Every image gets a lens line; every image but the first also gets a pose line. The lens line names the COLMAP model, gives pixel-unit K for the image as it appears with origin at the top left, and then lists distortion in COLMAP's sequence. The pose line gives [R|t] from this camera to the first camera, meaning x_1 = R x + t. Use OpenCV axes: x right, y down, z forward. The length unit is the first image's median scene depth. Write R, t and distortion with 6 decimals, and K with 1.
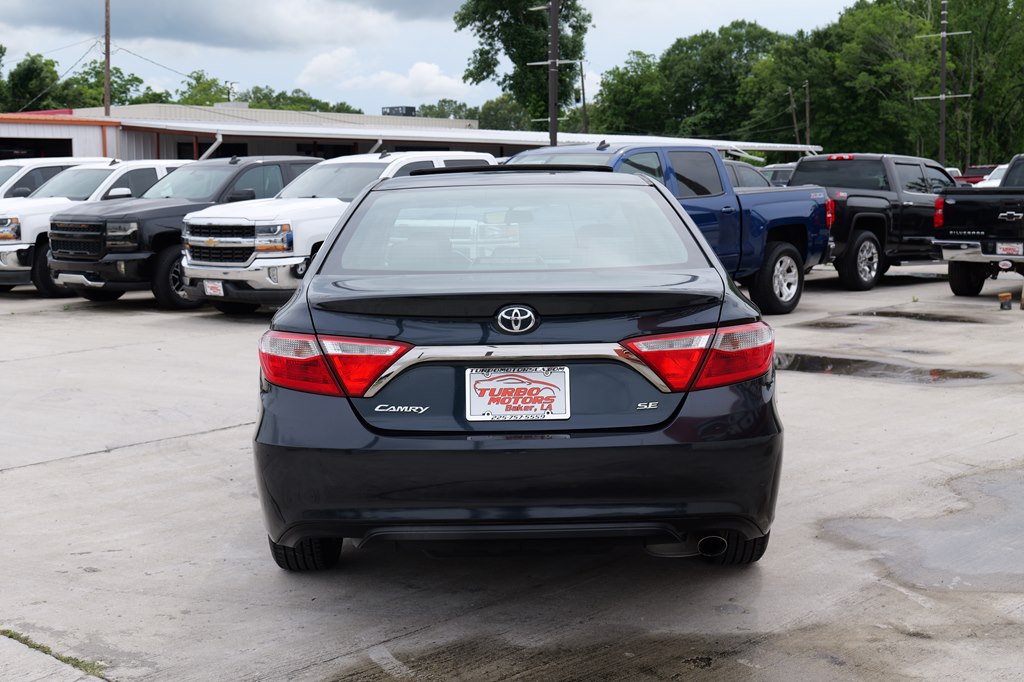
lens RADIAL K [[1276.5, 0, 512.0], [0, 1276.5, 341.0], [0, 0, 1]] dist [0.003335, -0.014004]
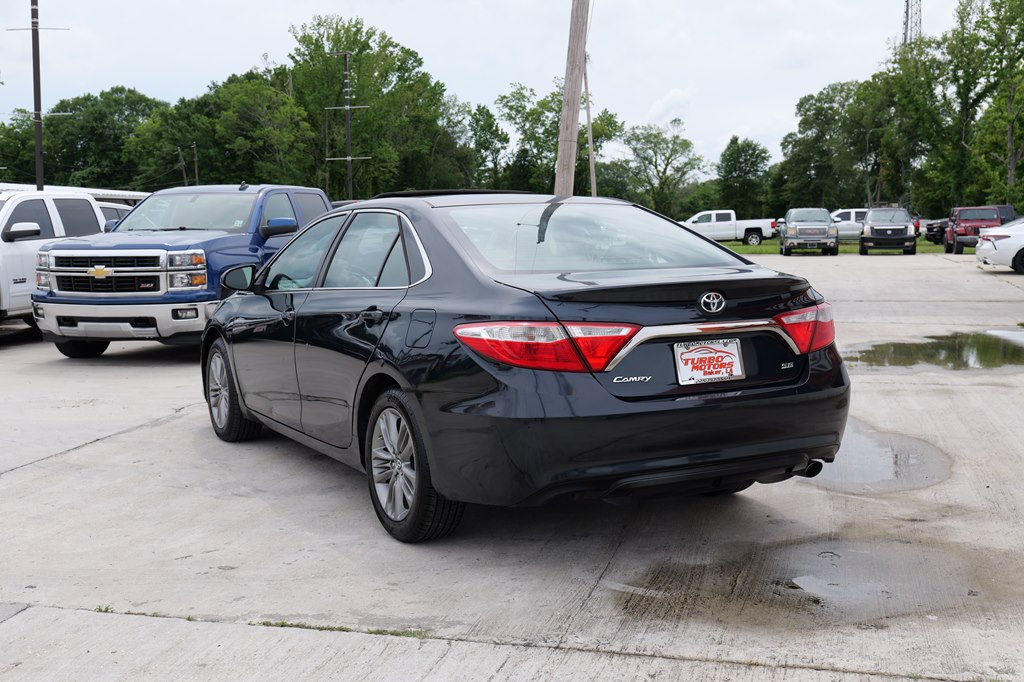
lens RADIAL K [[1101.9, 0, 485.7], [0, 1101.9, 340.6], [0, 0, 1]] dist [0.002801, -0.001875]
pose [[0.891596, -0.044570, 0.450634, -0.681498], [0.054991, 0.998436, -0.010051, 0.019466], [-0.449481, 0.033743, 0.892652, 0.125824]]
